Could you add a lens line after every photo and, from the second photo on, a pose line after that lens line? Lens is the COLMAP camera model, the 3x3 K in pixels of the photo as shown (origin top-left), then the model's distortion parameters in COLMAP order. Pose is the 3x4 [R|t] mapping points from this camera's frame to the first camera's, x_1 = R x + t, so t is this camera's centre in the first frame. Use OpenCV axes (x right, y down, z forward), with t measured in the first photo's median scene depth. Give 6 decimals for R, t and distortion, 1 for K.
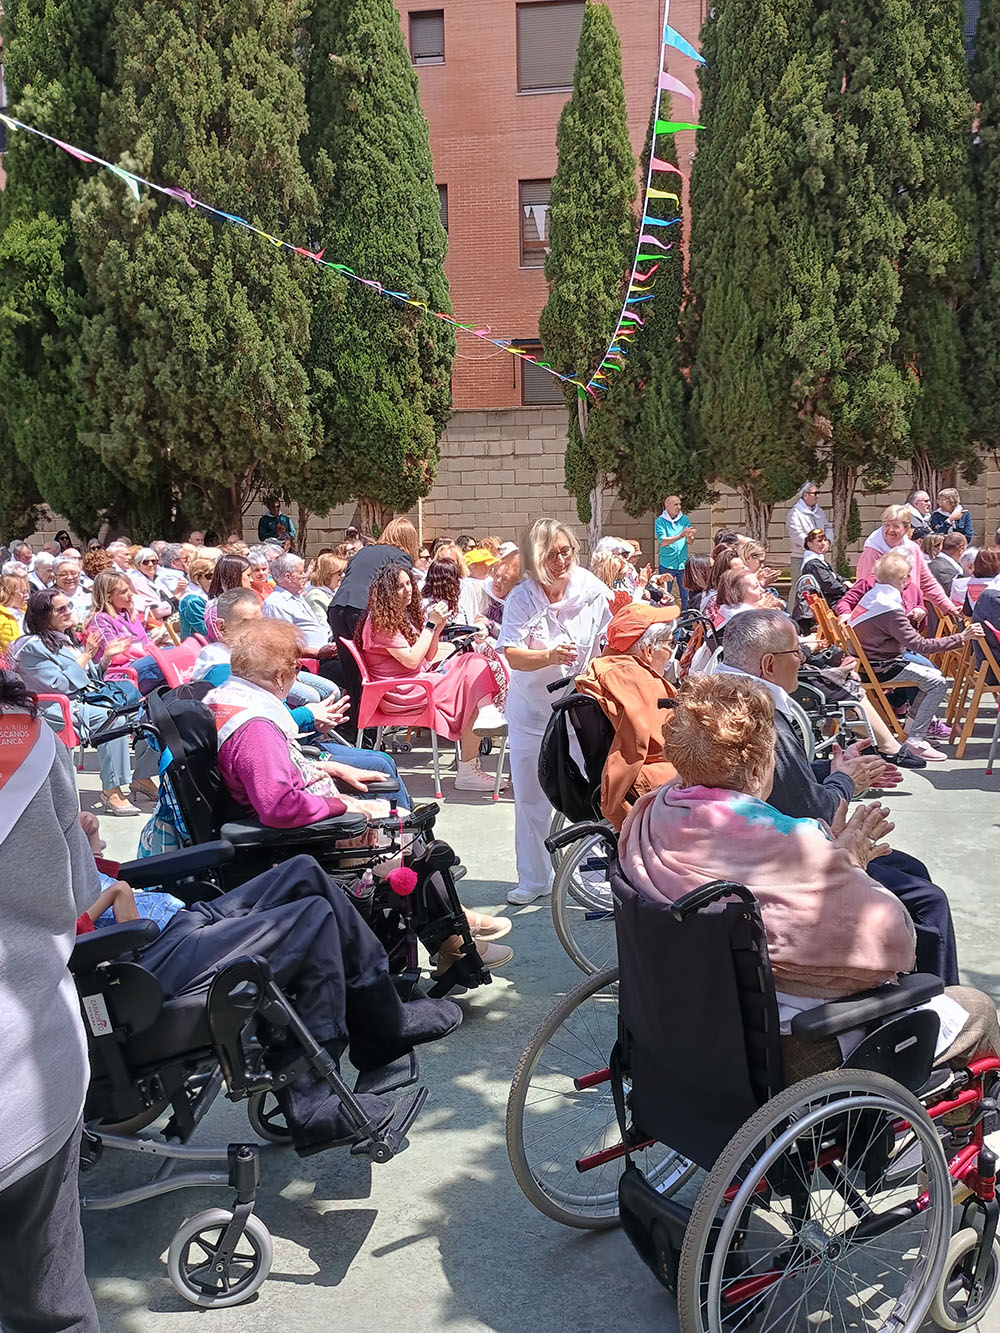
lens RADIAL K [[1166.6, 0, 480.7], [0, 1166.6, 658.3], [0, 0, 1]] dist [0.054005, -0.060186]
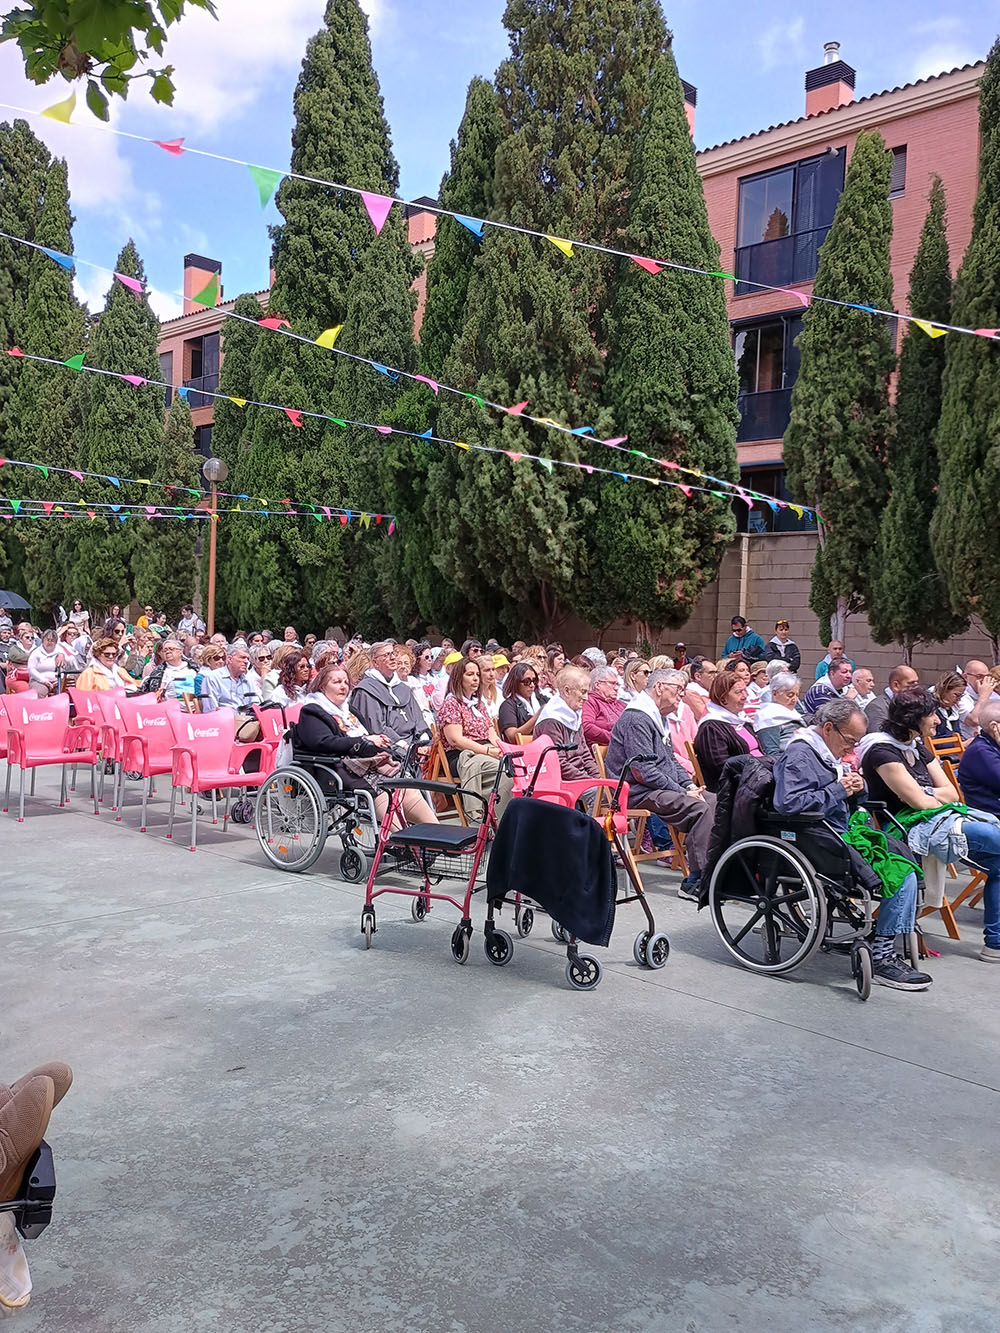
lens RADIAL K [[1166.6, 0, 540.5], [0, 1166.6, 653.9], [0, 0, 1]] dist [0.054005, -0.060186]
pose [[0.815952, 0.051896, -0.575786, 0.474411], [-0.115262, 0.990571, -0.074059, -0.012435], [0.566513, 0.126794, 0.814240, 0.085280]]
